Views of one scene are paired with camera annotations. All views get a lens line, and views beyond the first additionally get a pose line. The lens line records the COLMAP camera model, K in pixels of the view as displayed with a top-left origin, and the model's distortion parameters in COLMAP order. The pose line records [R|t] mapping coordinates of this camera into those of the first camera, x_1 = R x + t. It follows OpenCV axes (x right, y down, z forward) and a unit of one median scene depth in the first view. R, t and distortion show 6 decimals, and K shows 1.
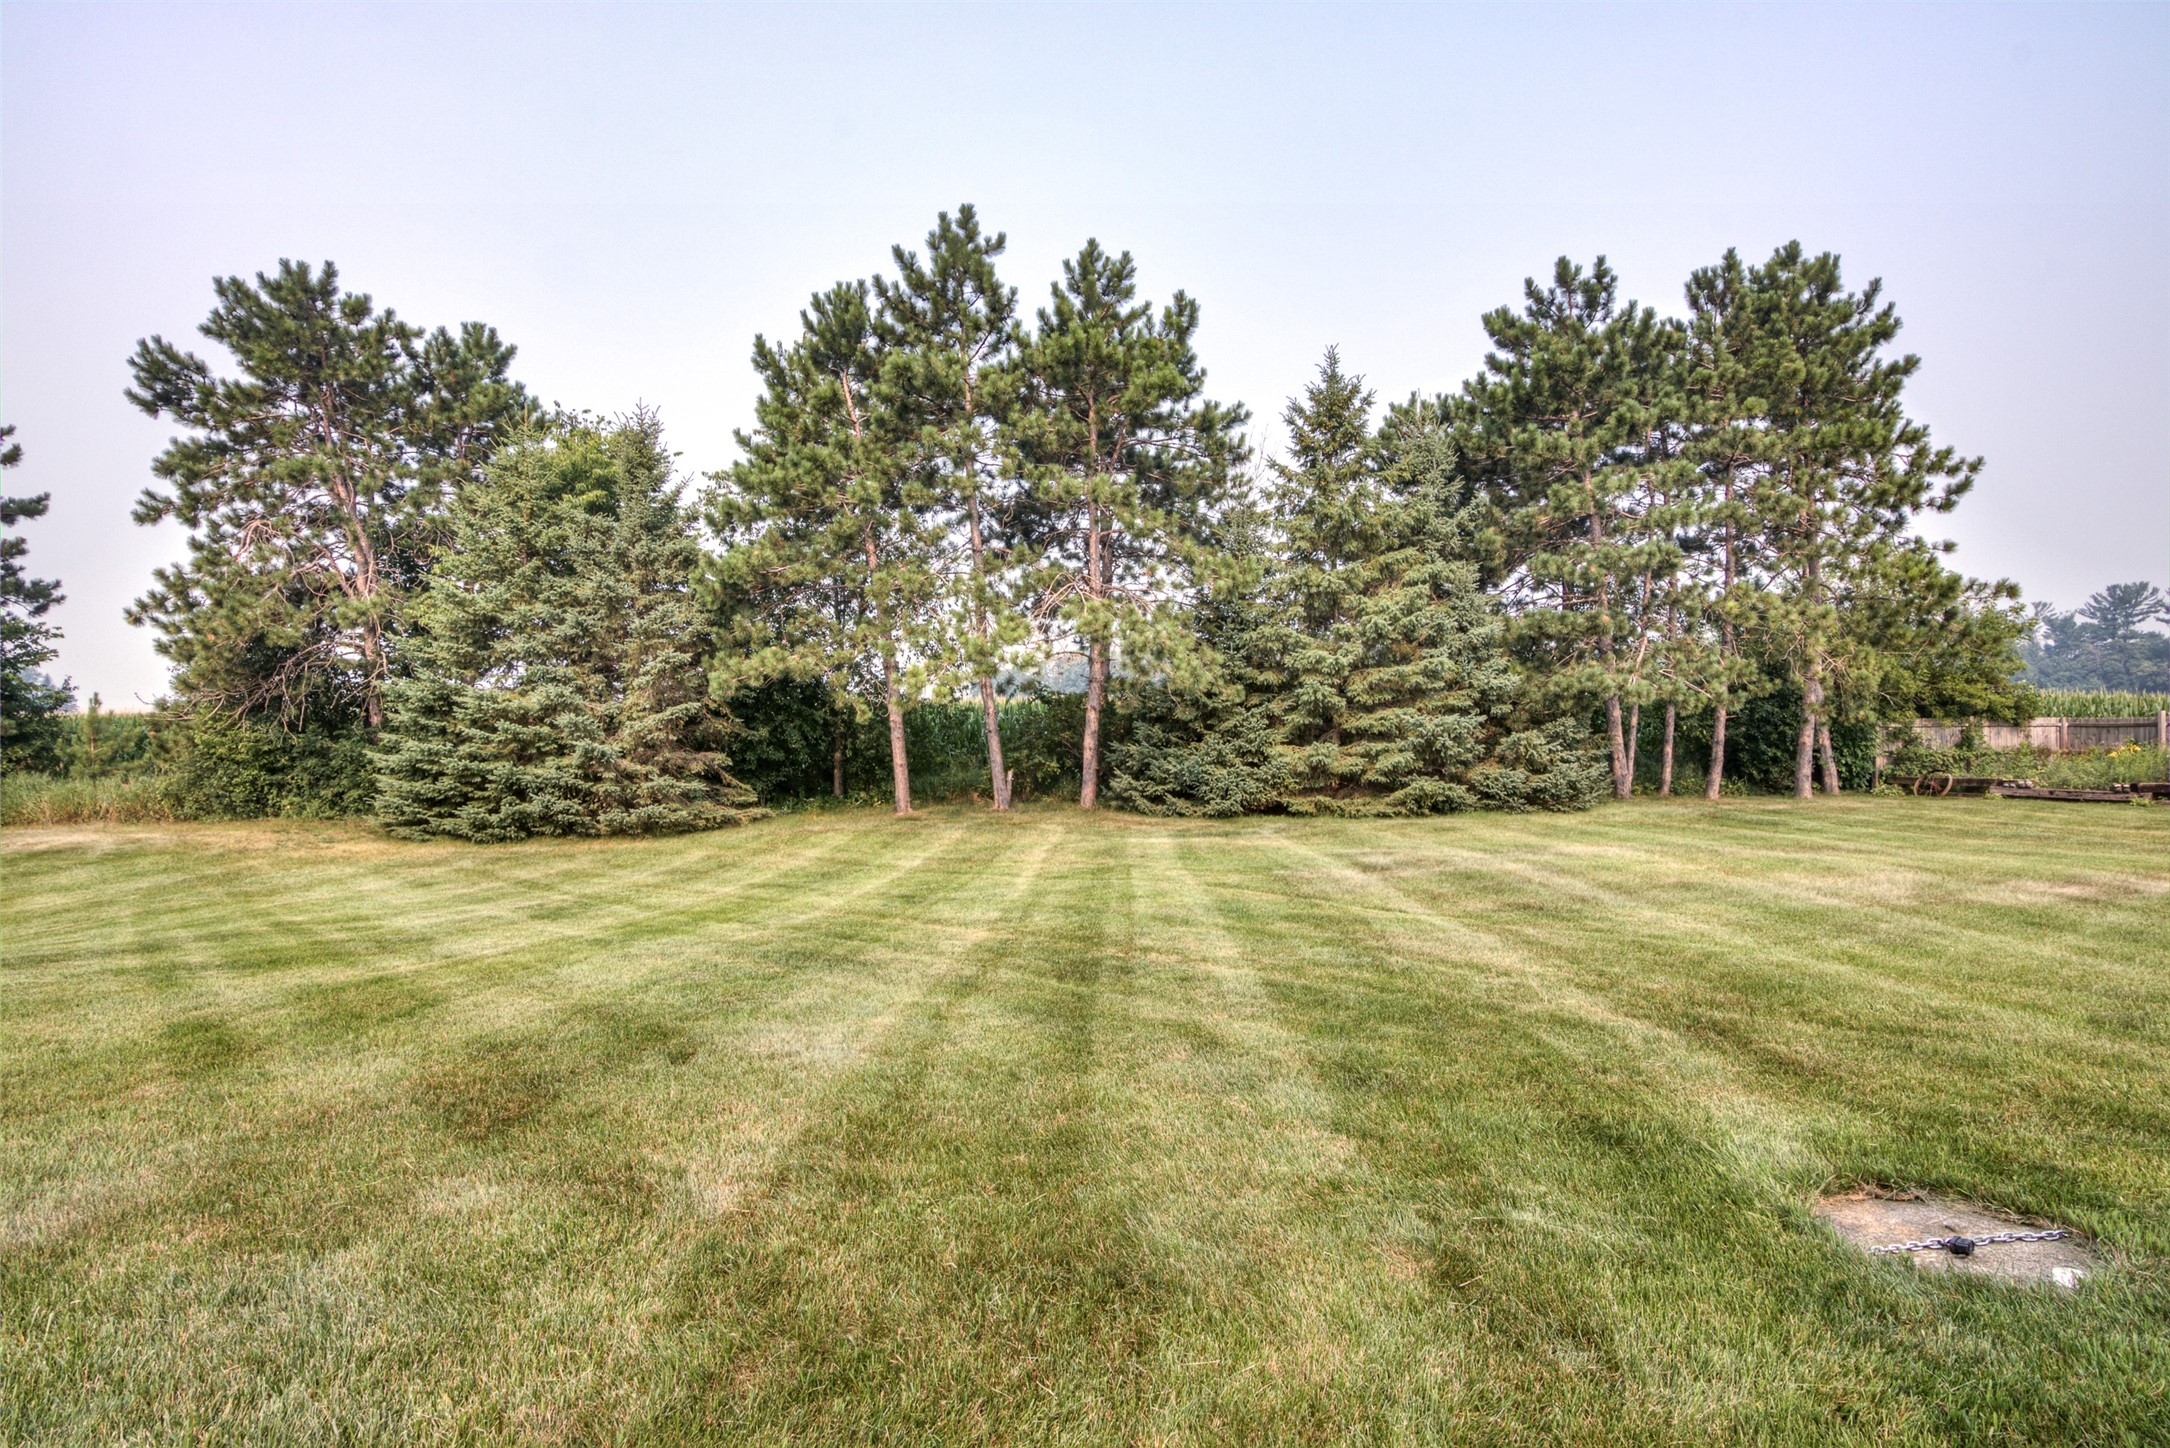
lens RADIAL K [[1134.6, 0, 1085.0], [0, 1134.6, 724.0], [0, 0, 1]] dist [0.000524, -0.015094]
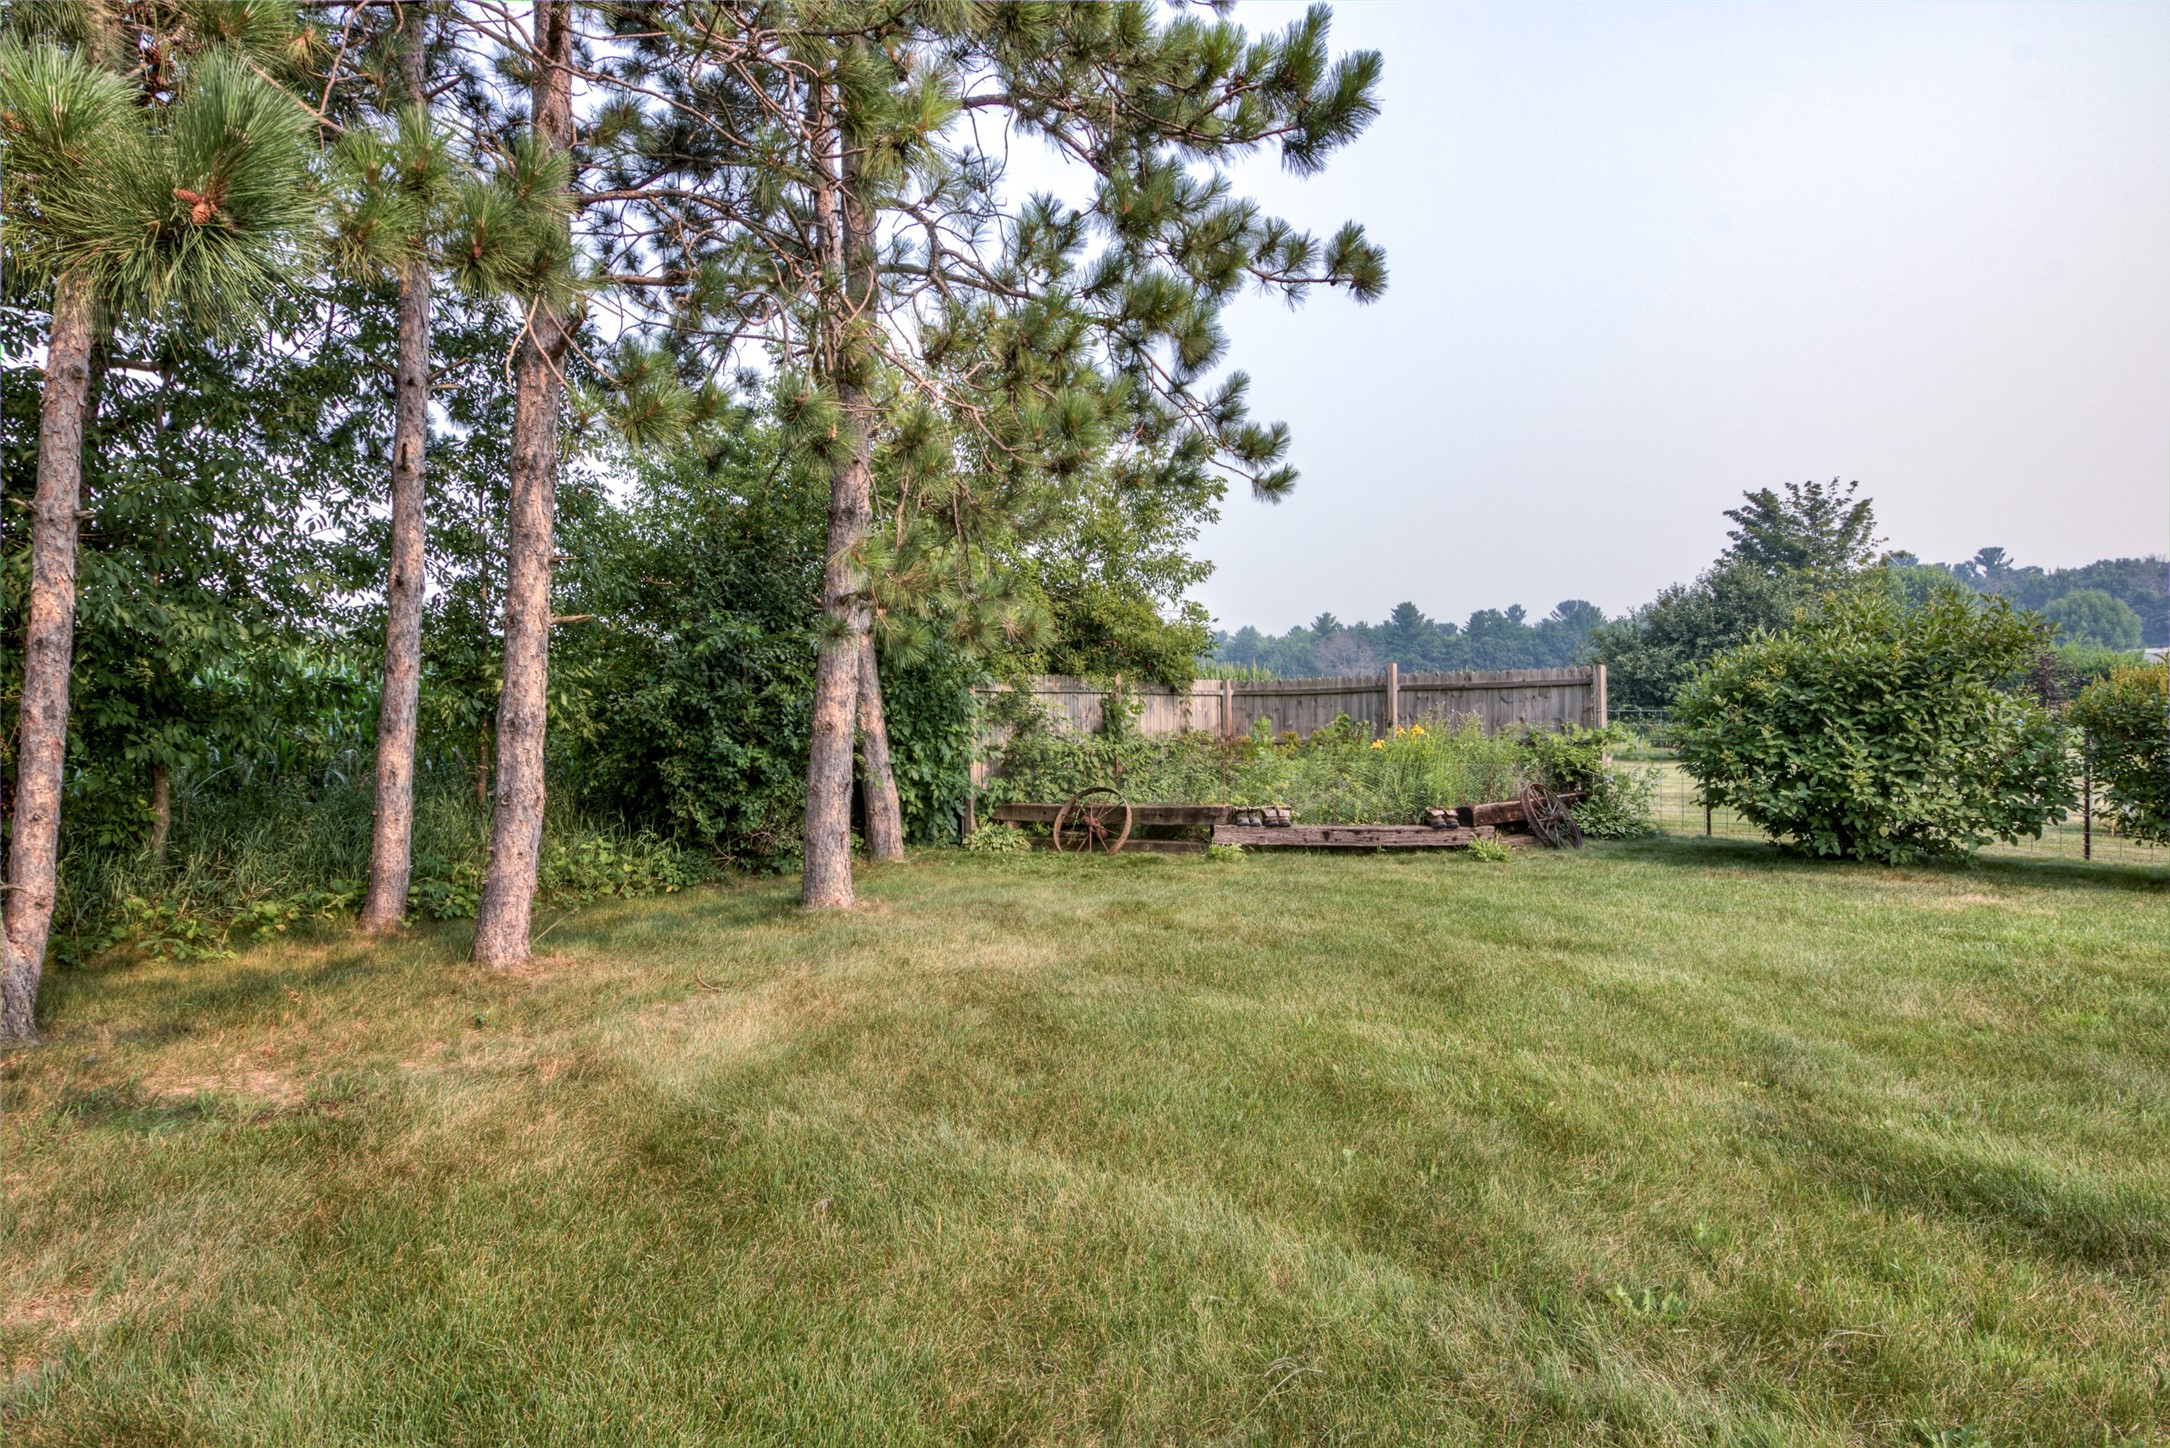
lens RADIAL K [[1134.6, 0, 1085.0], [0, 1134.6, 724.0], [0, 0, 1]] dist [0.000524, -0.015094]
pose [[0.693863, -0.006959, 0.720074, 0.427854], [0.007159, 0.999971, 0.002766, 0.014730], [-0.720072, 0.003236, 0.693892, 0.682961]]
